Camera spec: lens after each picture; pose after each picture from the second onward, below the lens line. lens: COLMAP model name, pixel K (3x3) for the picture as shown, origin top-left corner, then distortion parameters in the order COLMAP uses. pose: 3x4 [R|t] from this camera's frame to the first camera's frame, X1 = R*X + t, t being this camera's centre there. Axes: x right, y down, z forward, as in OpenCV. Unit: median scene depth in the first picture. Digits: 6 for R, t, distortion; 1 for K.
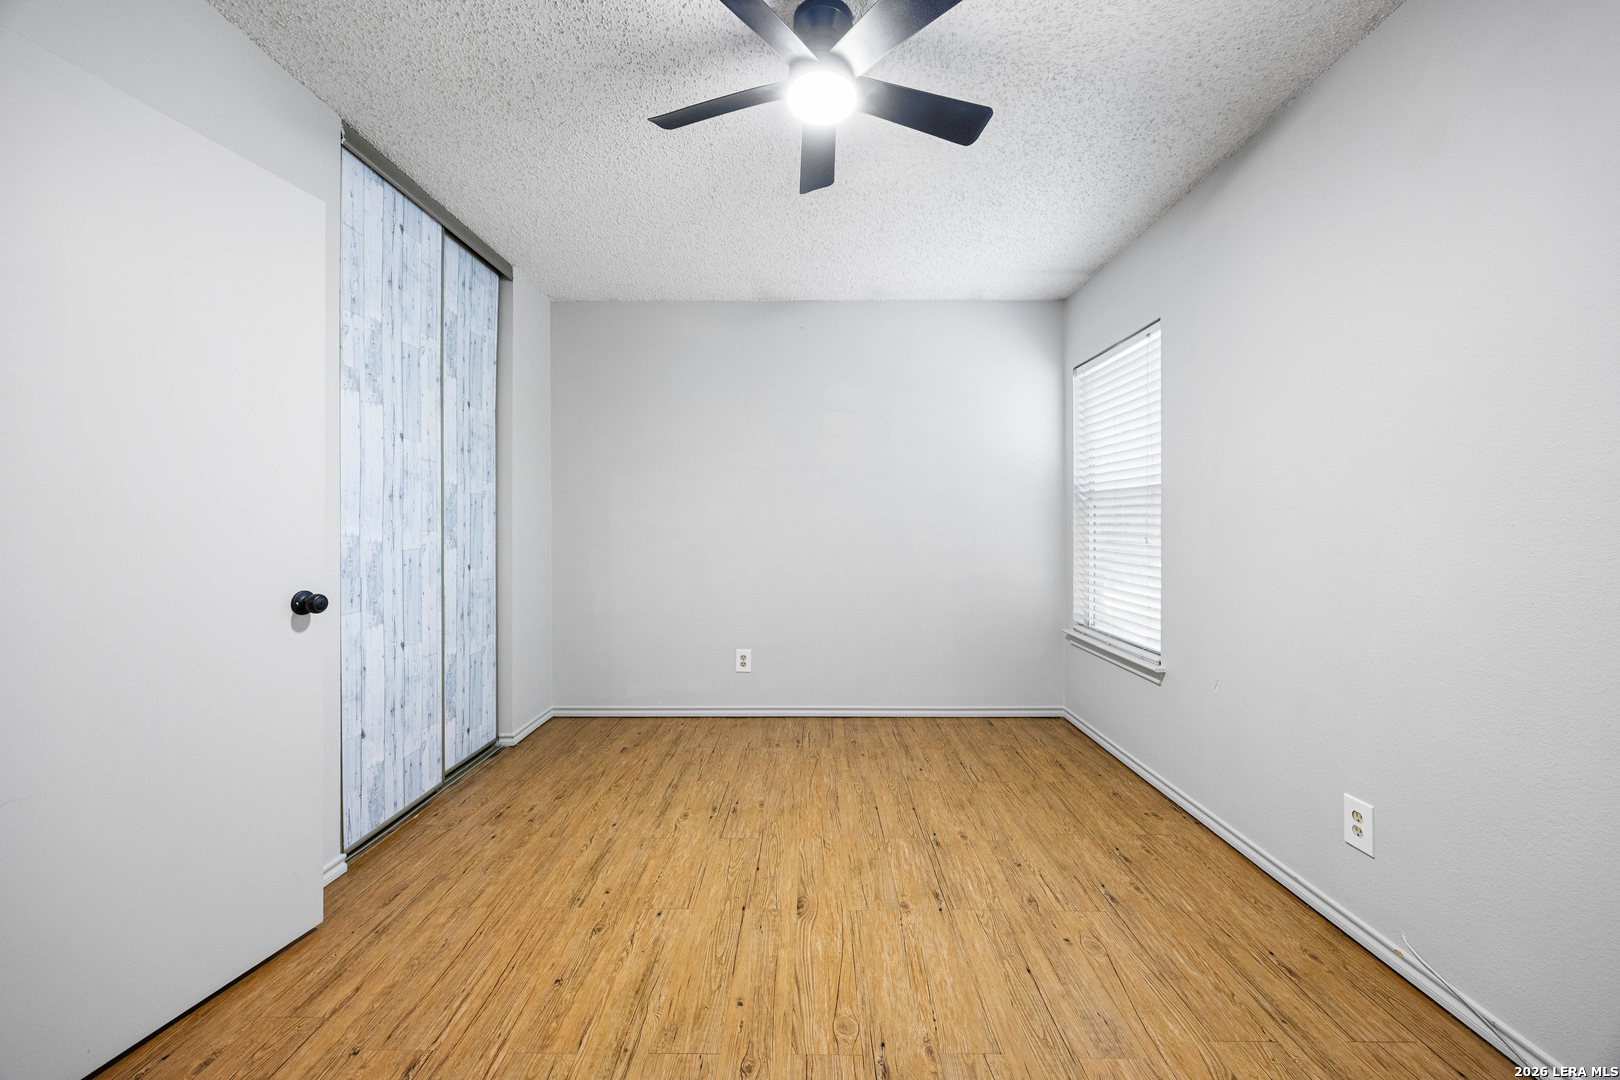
lens RADIAL K [[621.1, 0, 807.9], [0, 621.1, 529.5], [0, 0, 1]] dist [-0.002565, 0.000530]
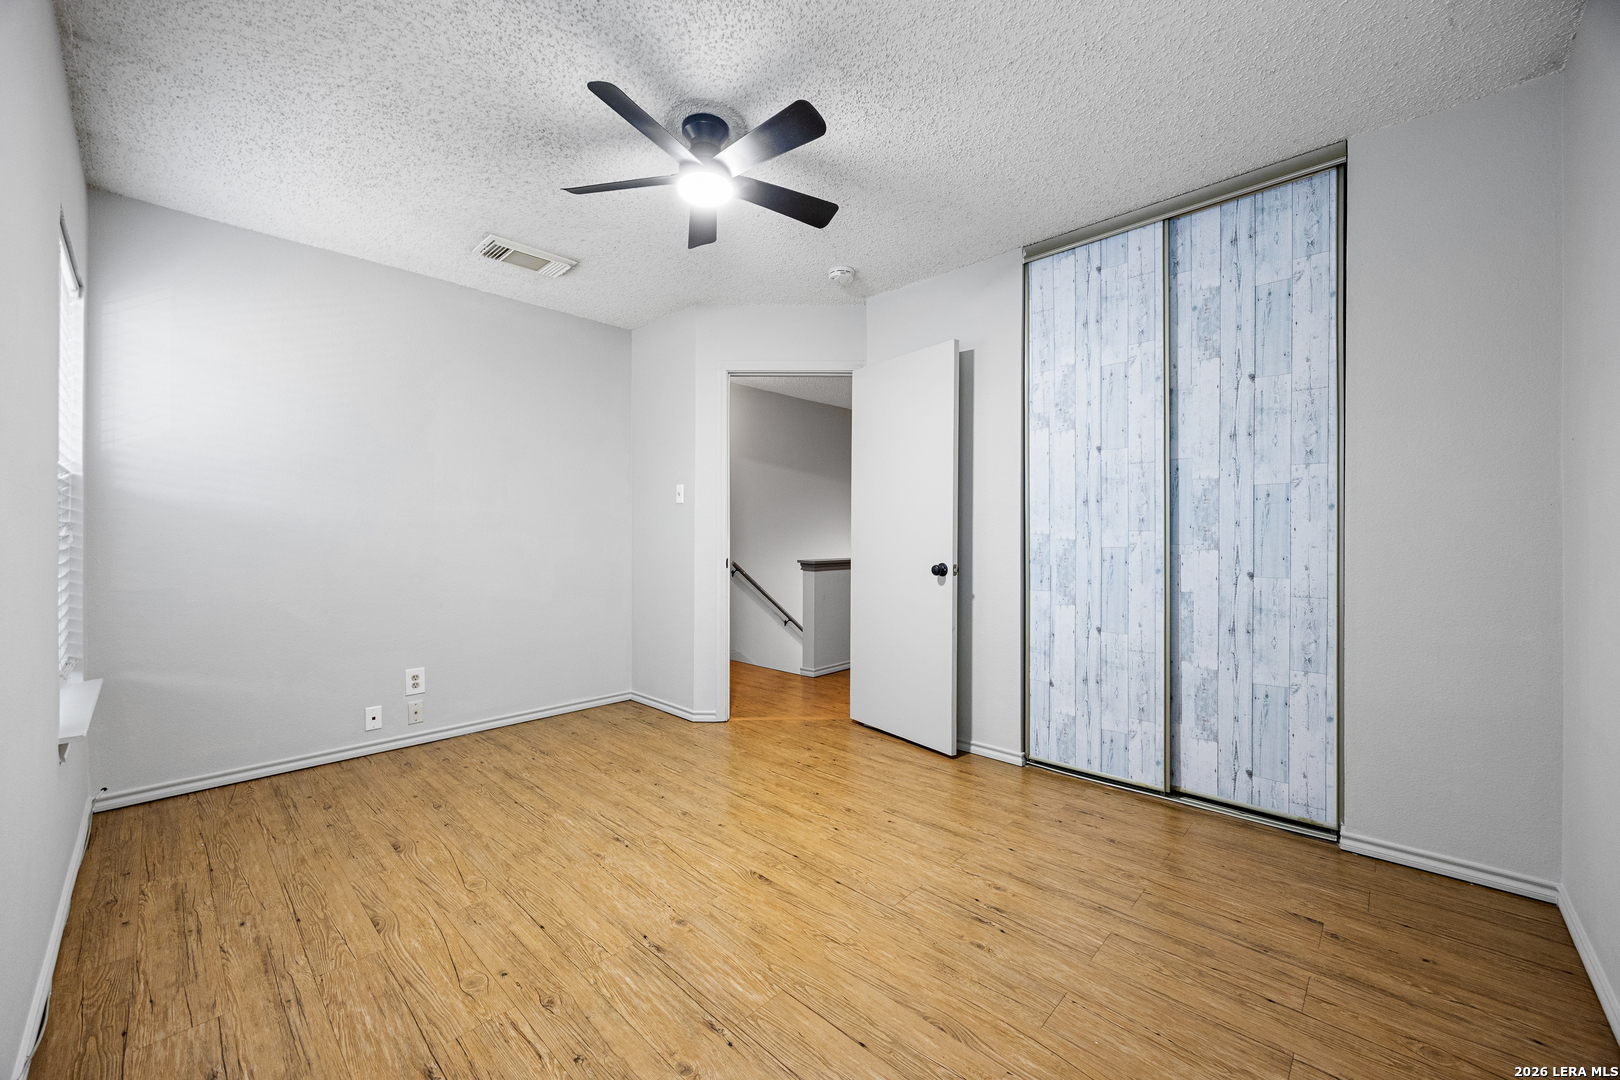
lens RADIAL K [[621.1, 0, 810.3], [0, 621.1, 535.3], [0, 0, 1]] dist [-0.002565, 0.000530]
pose [[-0.681387, -0.001386, -0.731922, 0.657031], [-0.004159, 0.999989, 0.001978, 0.012828], [0.731911, 0.004391, -0.681386, 1.643061]]
